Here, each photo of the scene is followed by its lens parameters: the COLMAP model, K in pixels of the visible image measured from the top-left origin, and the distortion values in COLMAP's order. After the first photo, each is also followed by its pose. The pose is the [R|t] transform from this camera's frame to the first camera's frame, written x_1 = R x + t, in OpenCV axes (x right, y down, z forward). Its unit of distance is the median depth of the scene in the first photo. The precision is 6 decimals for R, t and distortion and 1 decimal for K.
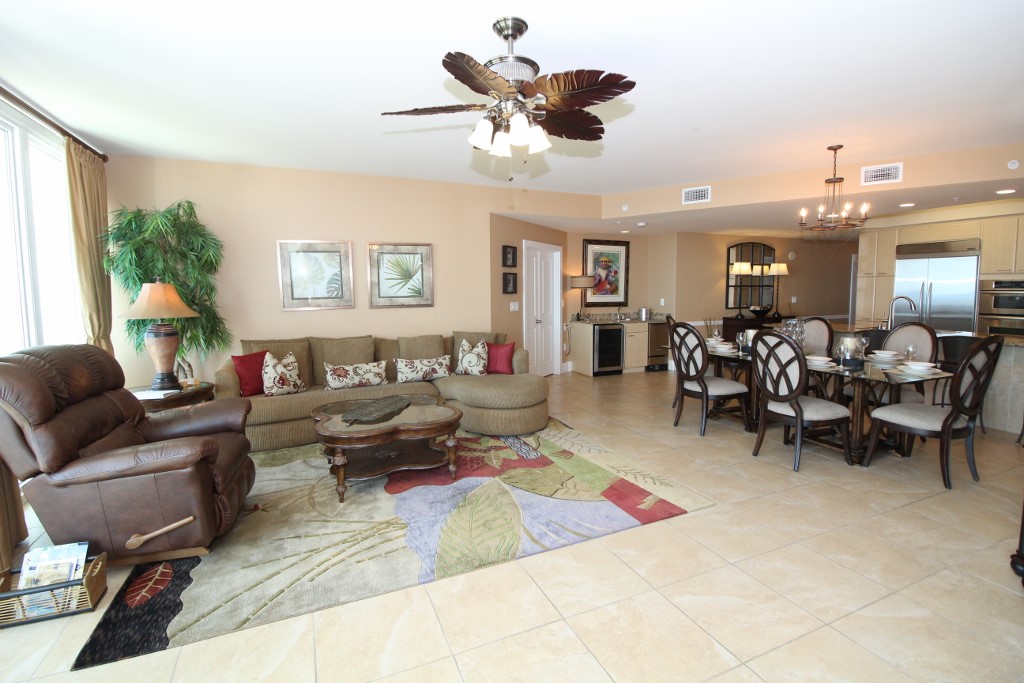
lens RADIAL K [[472.1, 0, 510.6], [0, 472.1, 326.2], [0, 0, 1]] dist [-0.001496, -0.010945]
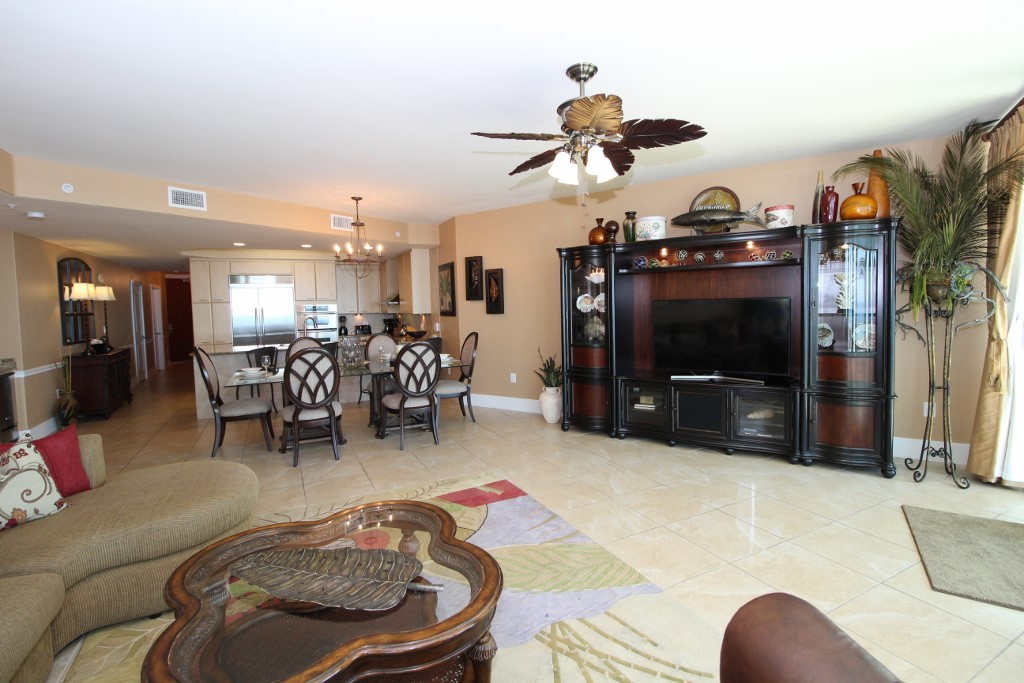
lens RADIAL K [[472.1, 0, 510.6], [0, 472.1, 326.2], [0, 0, 1]] dist [-0.001496, -0.010945]
pose [[-0.049929, -0.037366, 0.998054, -0.443533], [0.103137, 0.993765, 0.042365, -0.036689], [-0.993413, 0.105051, -0.045764, 0.500504]]
